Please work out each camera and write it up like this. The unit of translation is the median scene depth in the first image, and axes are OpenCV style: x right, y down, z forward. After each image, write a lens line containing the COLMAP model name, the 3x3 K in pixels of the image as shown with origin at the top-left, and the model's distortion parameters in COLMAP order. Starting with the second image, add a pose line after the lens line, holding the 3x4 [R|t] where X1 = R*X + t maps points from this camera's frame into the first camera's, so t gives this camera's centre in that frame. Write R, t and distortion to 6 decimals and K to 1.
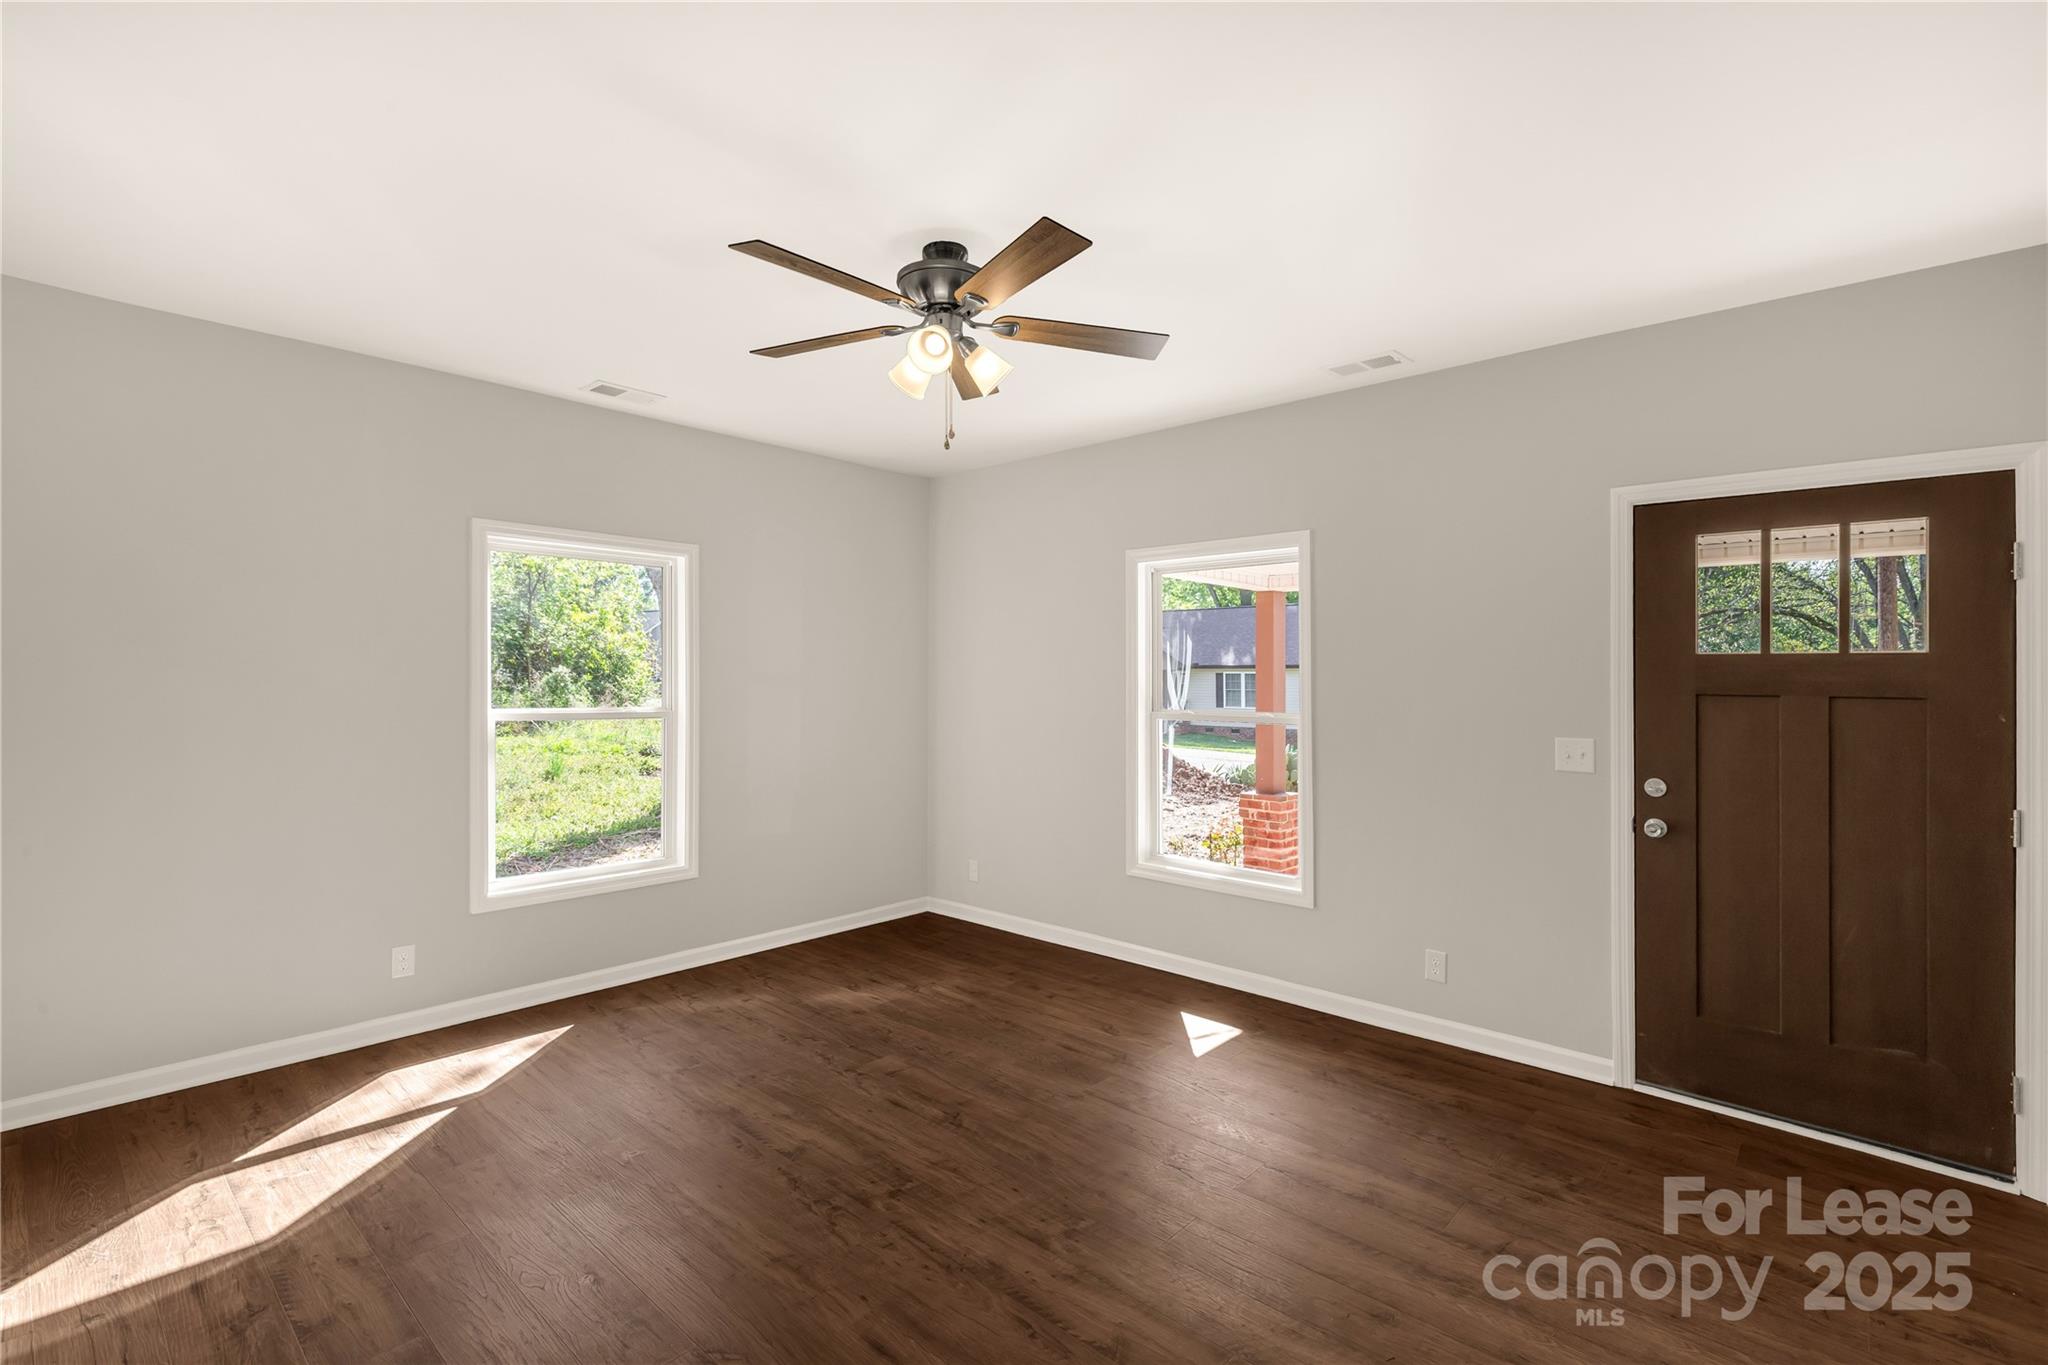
lens RADIAL K [[921.1, 0, 1027.0], [0, 921.1, 722.6], [0, 0, 1]] dist [0.003976, 0.000087]
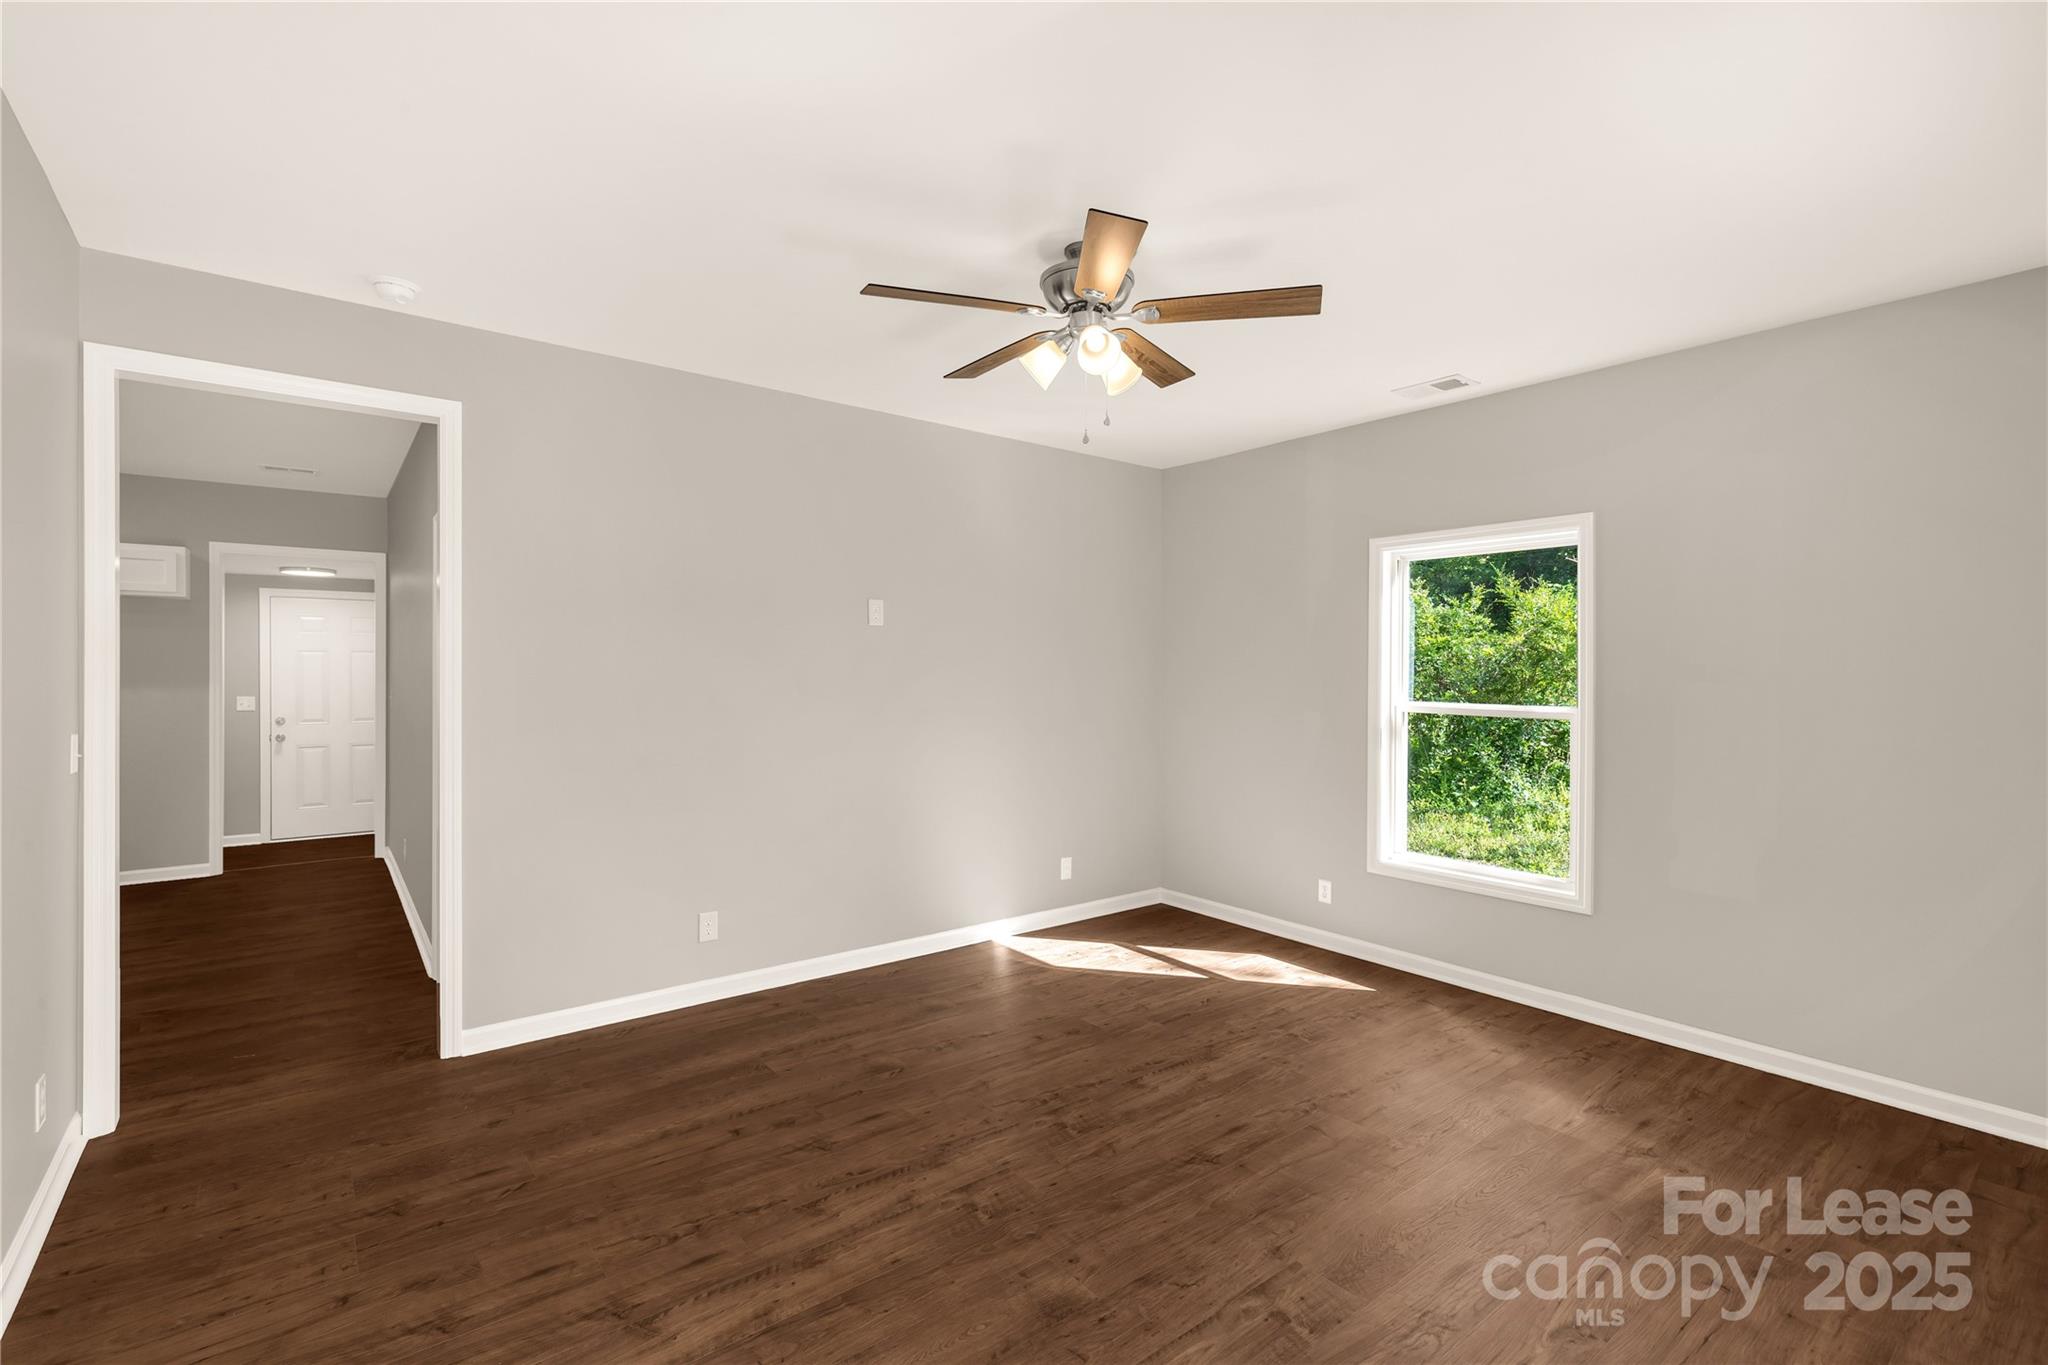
lens RADIAL K [[932.0, 0, 1028.7], [0, 932.0, 669.7], [0, 0, 1]] dist [0.005617, -0.000448]
pose [[-0.160898, -0.010184, -0.986919, 0.855411], [-0.055688, 0.998447, -0.001224, -0.033686], [0.985399, 0.054763, -0.161215, 0.964573]]
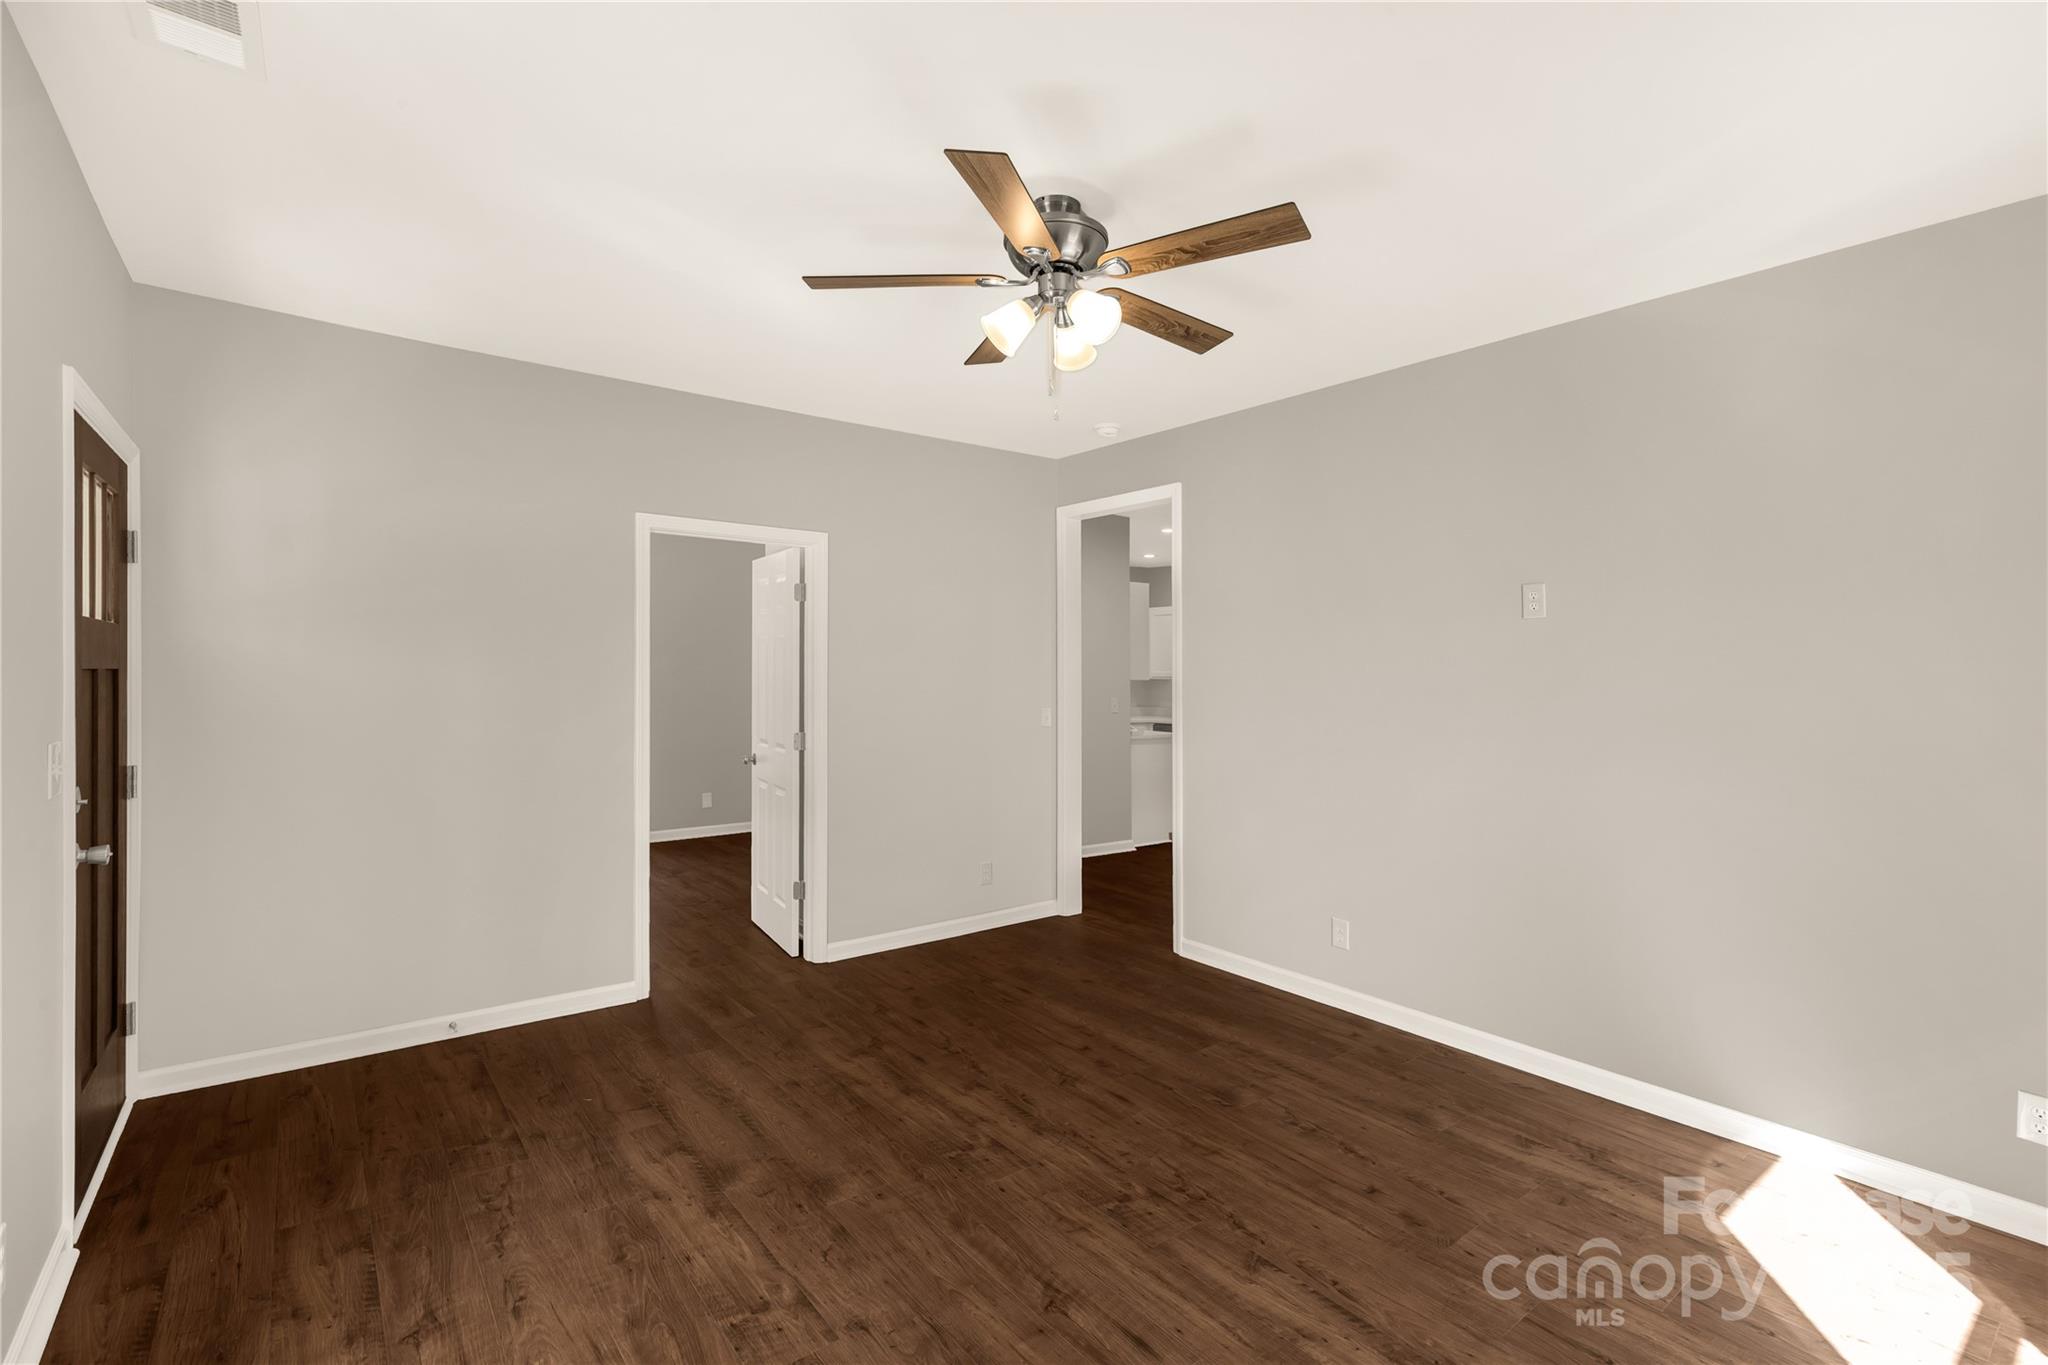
lens RADIAL K [[932.0, 0, 1028.7], [0, 932.0, 669.7], [0, 0, 1]] dist [0.005617, -0.000448]
pose [[-0.984764, -0.018995, 0.172856, -0.176030], [-0.010901, 0.998804, 0.047657, -0.080650], [-0.173555, 0.045047, -0.983793, 1.699019]]
